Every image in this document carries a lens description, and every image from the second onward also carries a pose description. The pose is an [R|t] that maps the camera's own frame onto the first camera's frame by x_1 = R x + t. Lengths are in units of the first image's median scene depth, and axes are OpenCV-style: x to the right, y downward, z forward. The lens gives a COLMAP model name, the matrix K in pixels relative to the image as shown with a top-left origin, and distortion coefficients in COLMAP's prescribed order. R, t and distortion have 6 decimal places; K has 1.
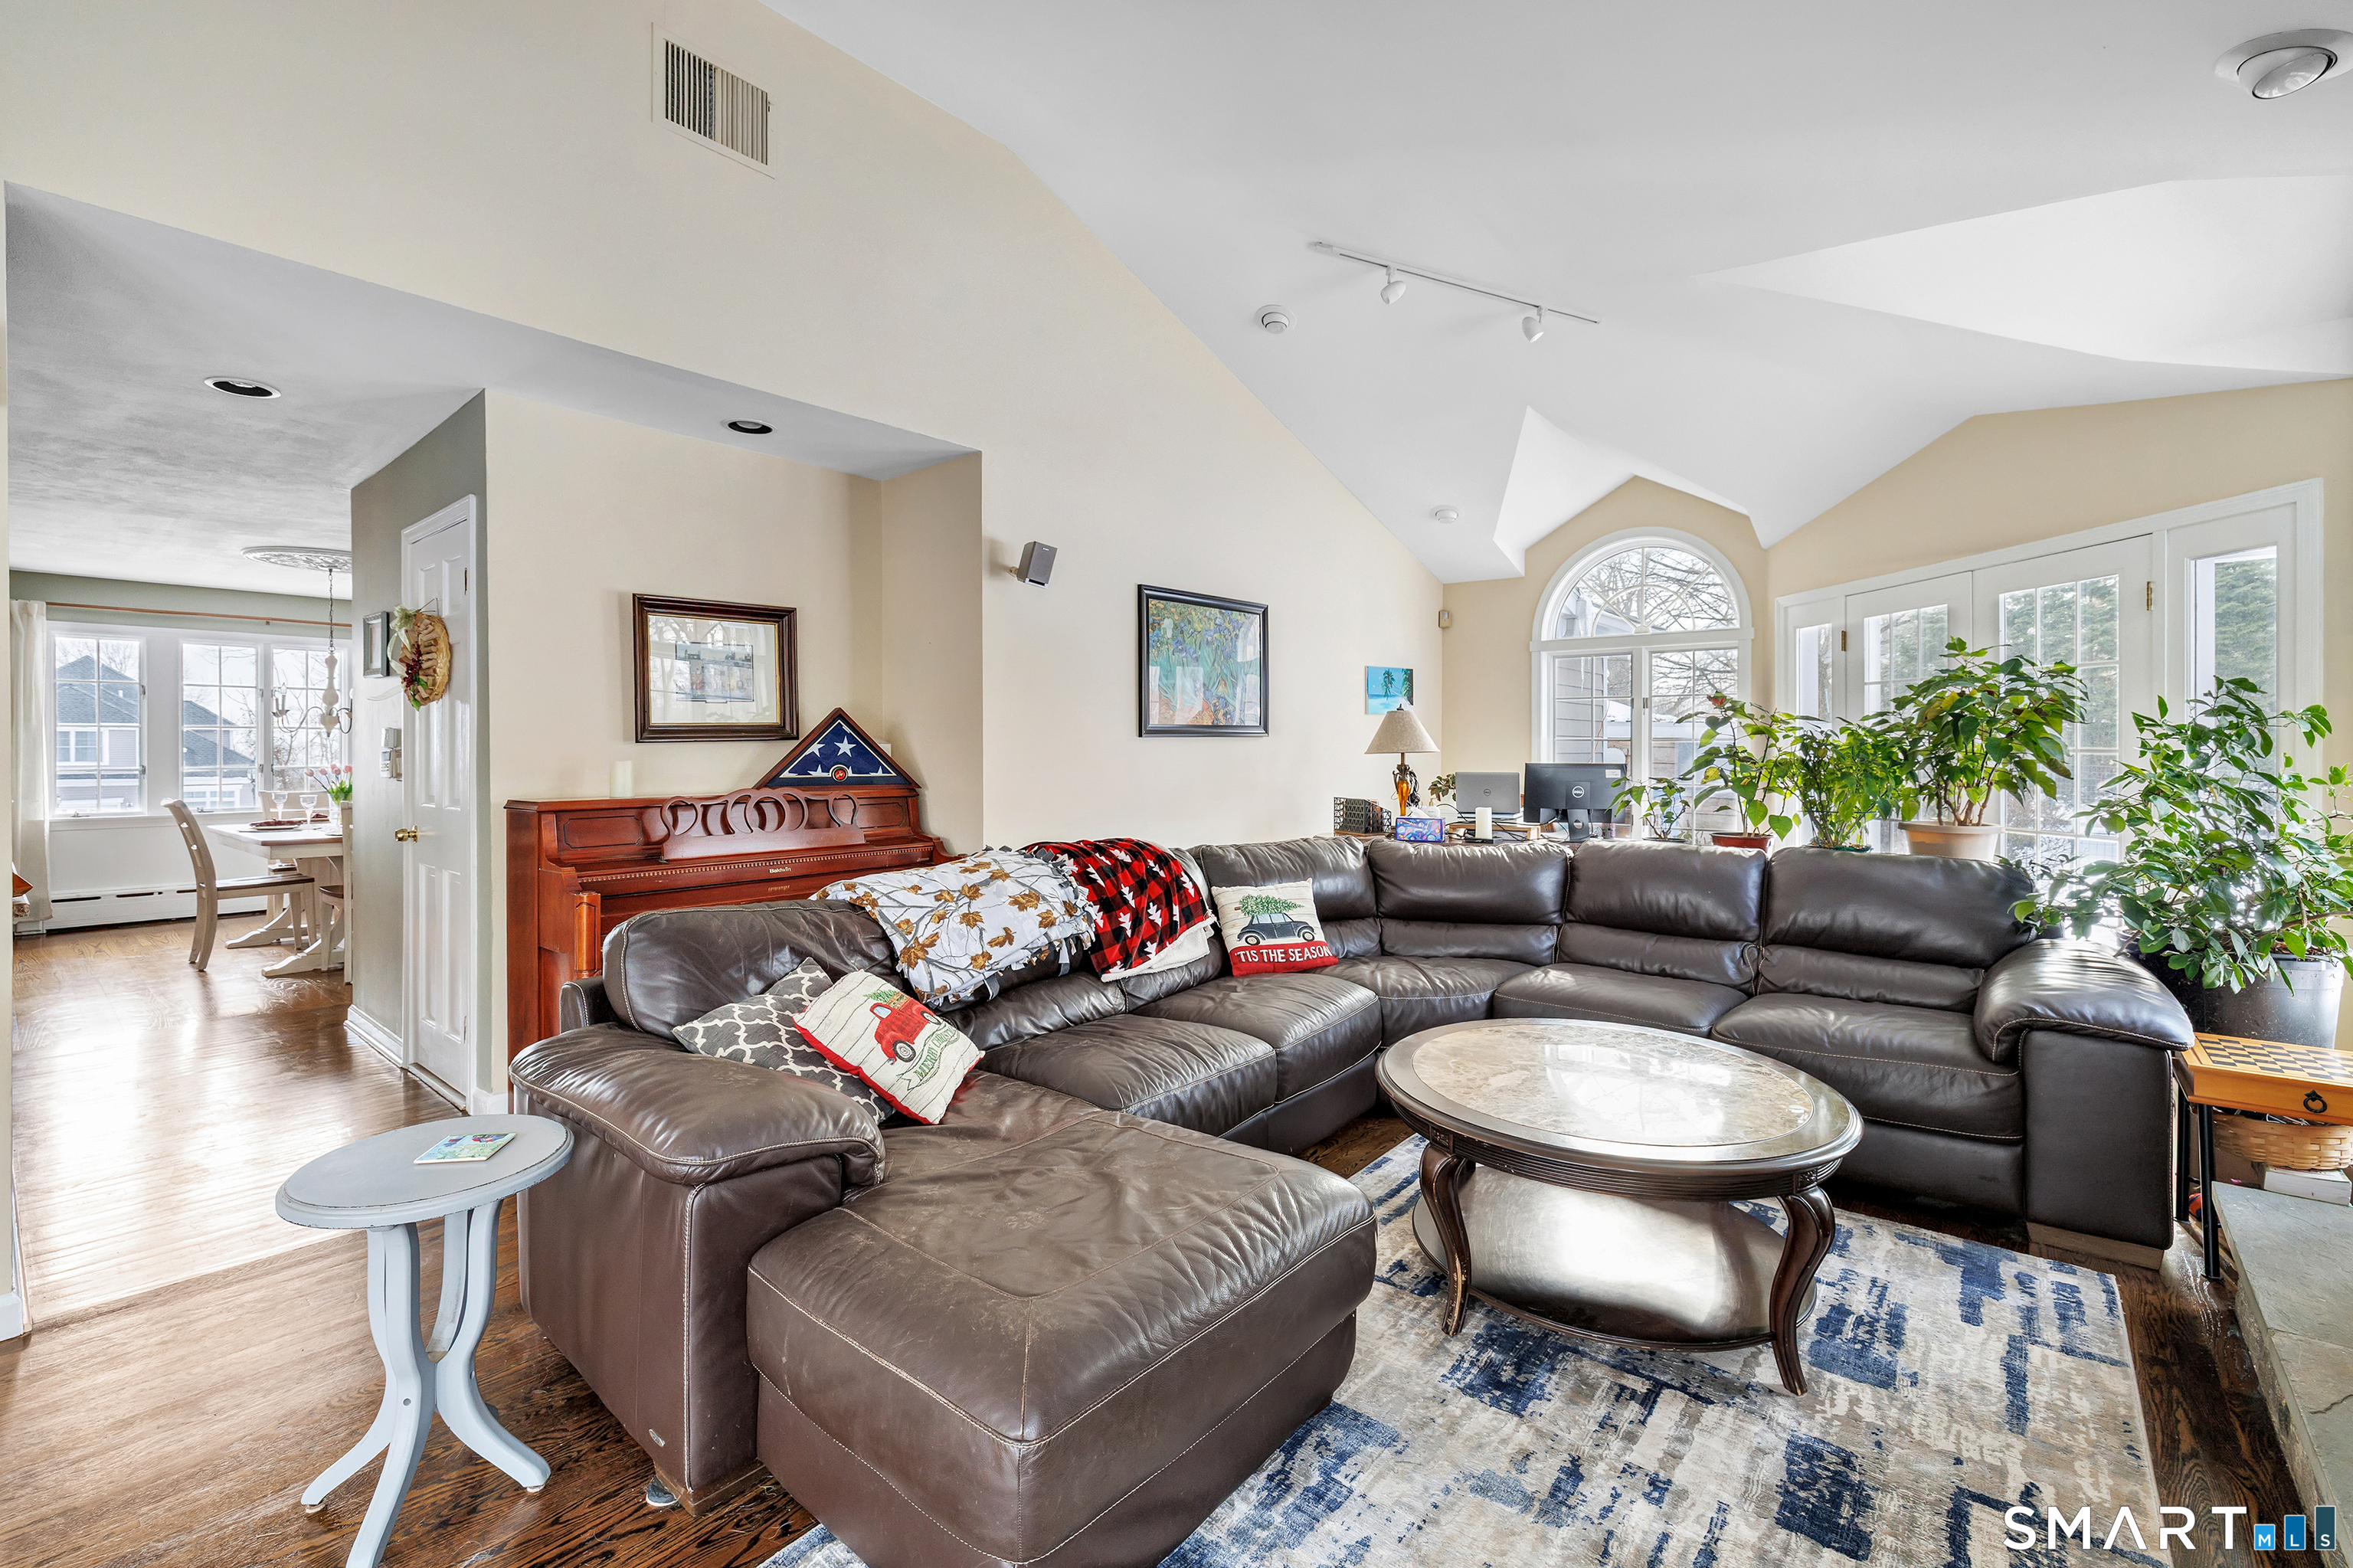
lens RADIAL K [[1017.9, 0, 1163.0], [0, 1017.9, 755.0], [0, 0, 1]] dist [0.003474, 0.000290]
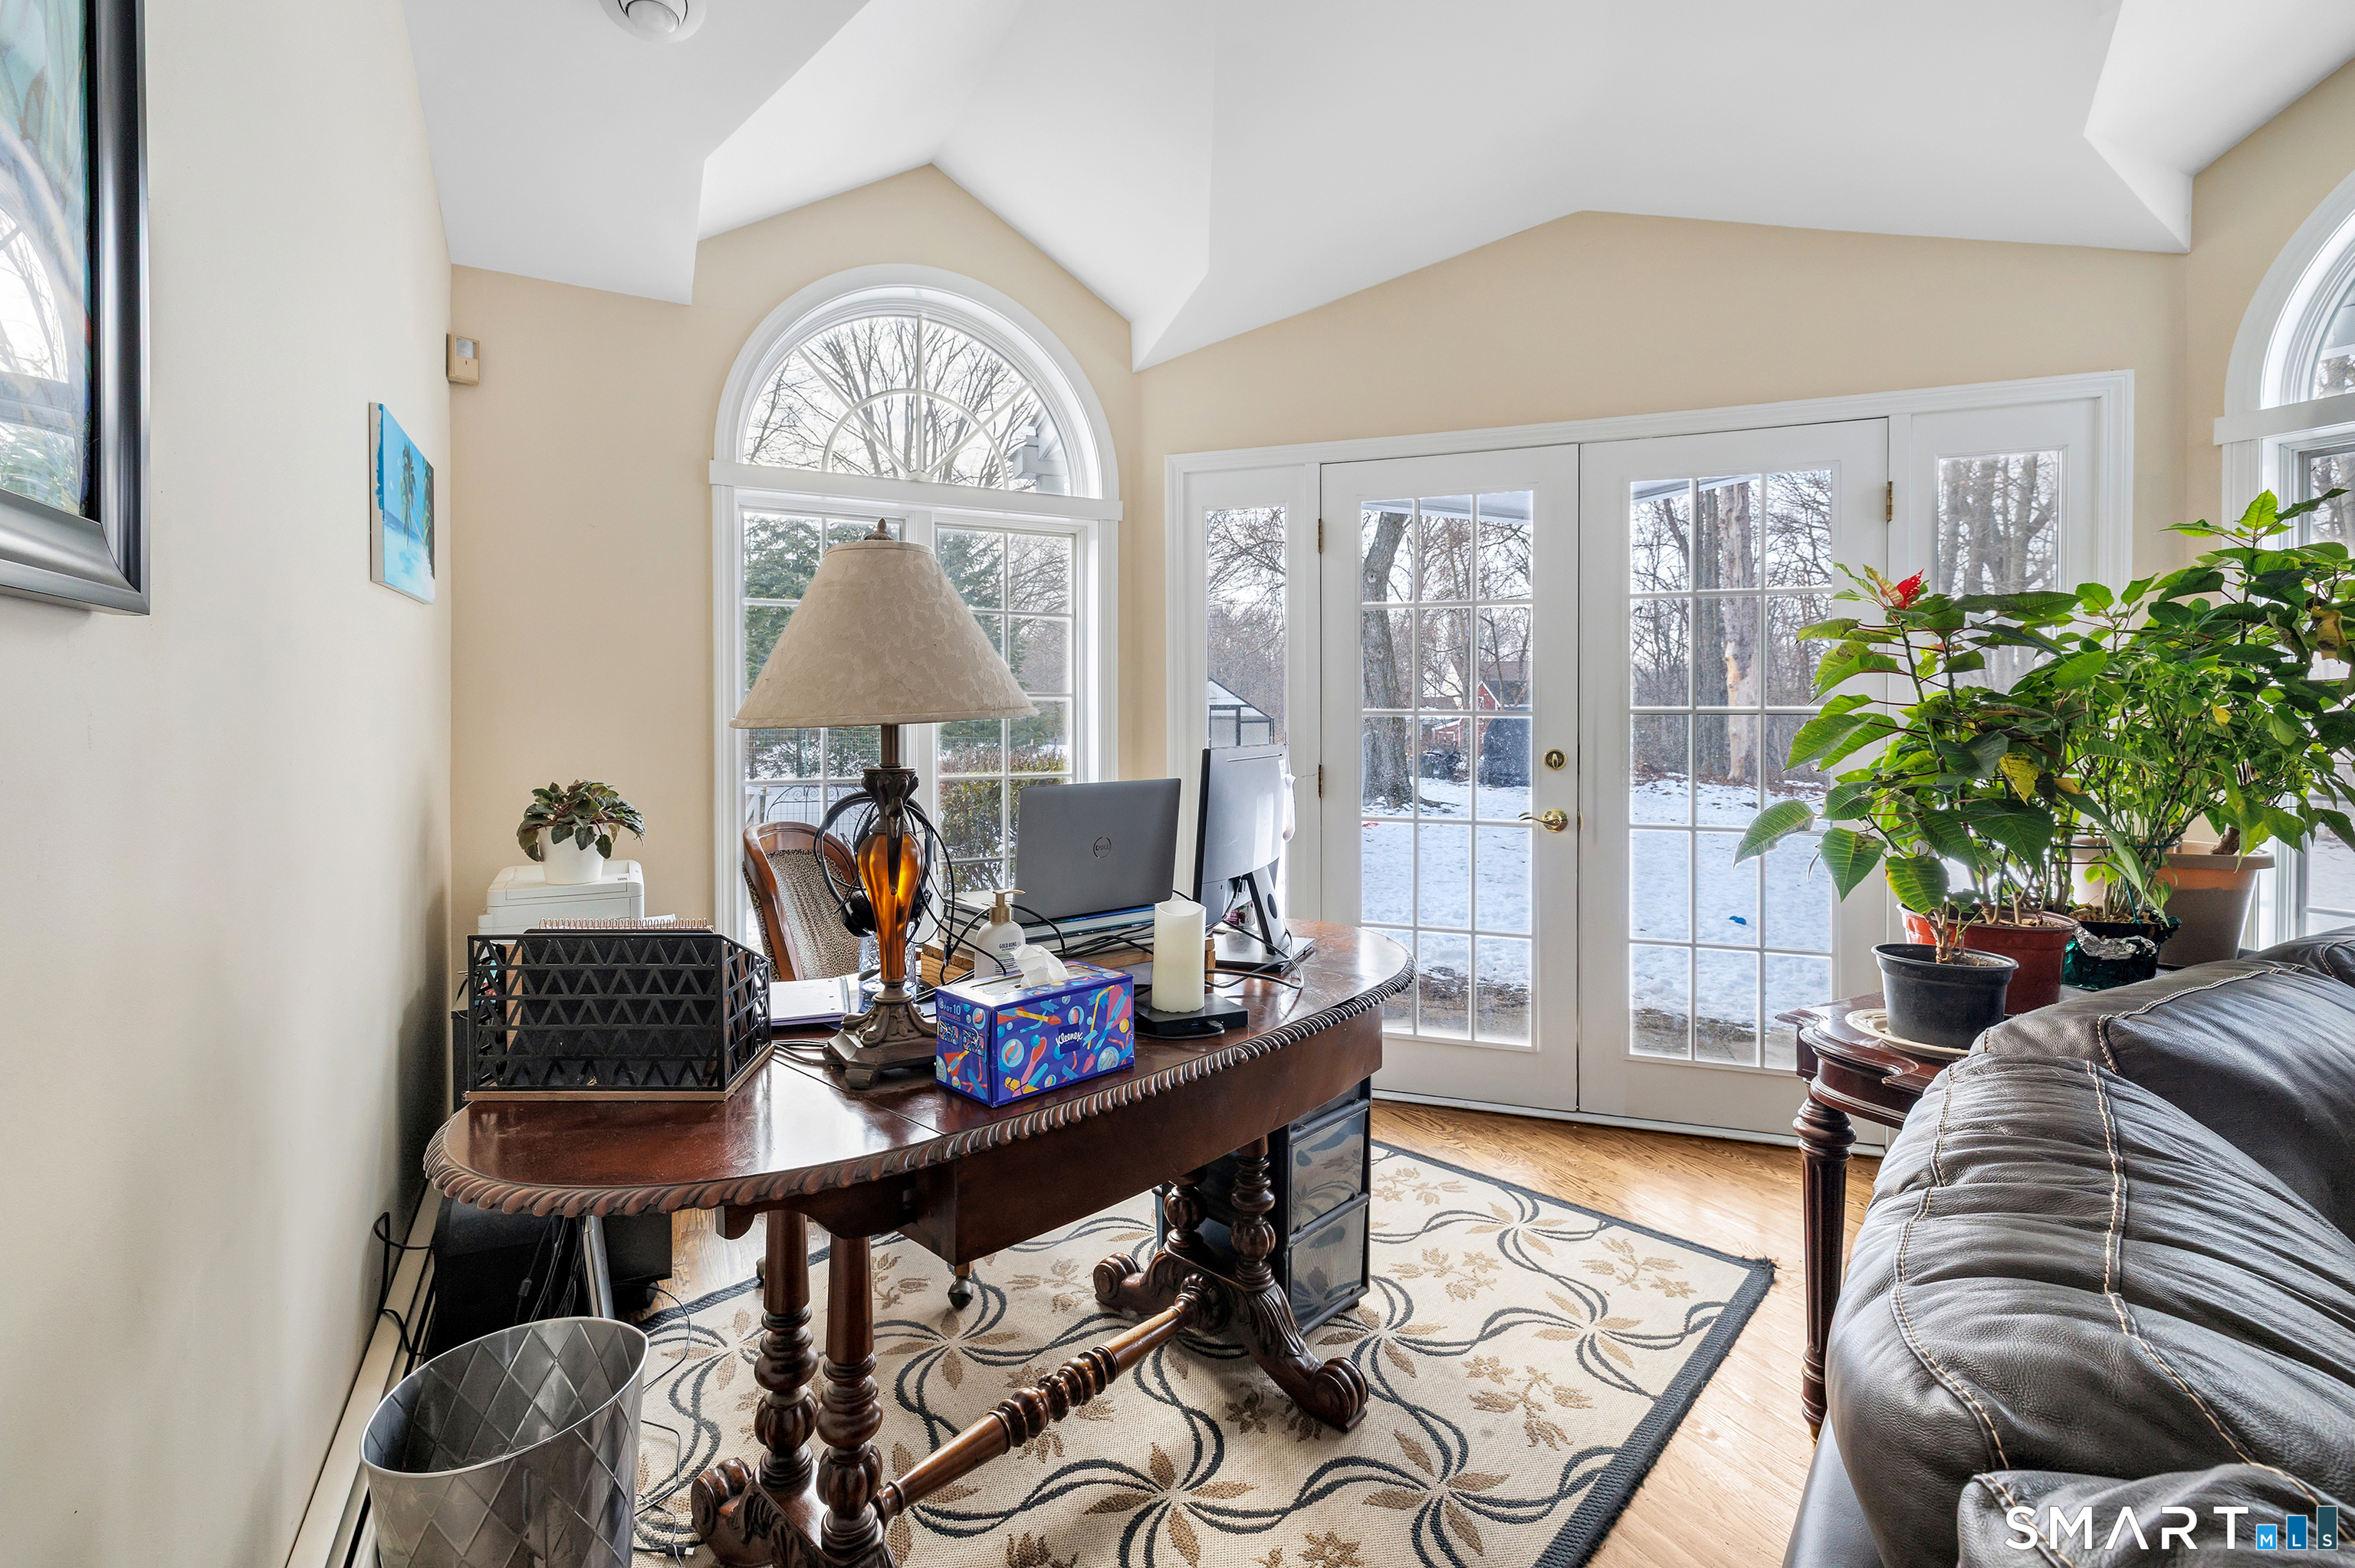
lens RADIAL K [[1041.8, 0, 1101.4], [0, 1041.8, 712.7], [0, 0, 1]] dist [0.001252, 0.000109]
pose [[0.394946, -0.003525, 0.918697, 0.027685], [0.009227, 0.999957, -0.000130, -0.003980], [-0.918658, 0.008528, 0.394962, 0.831548]]
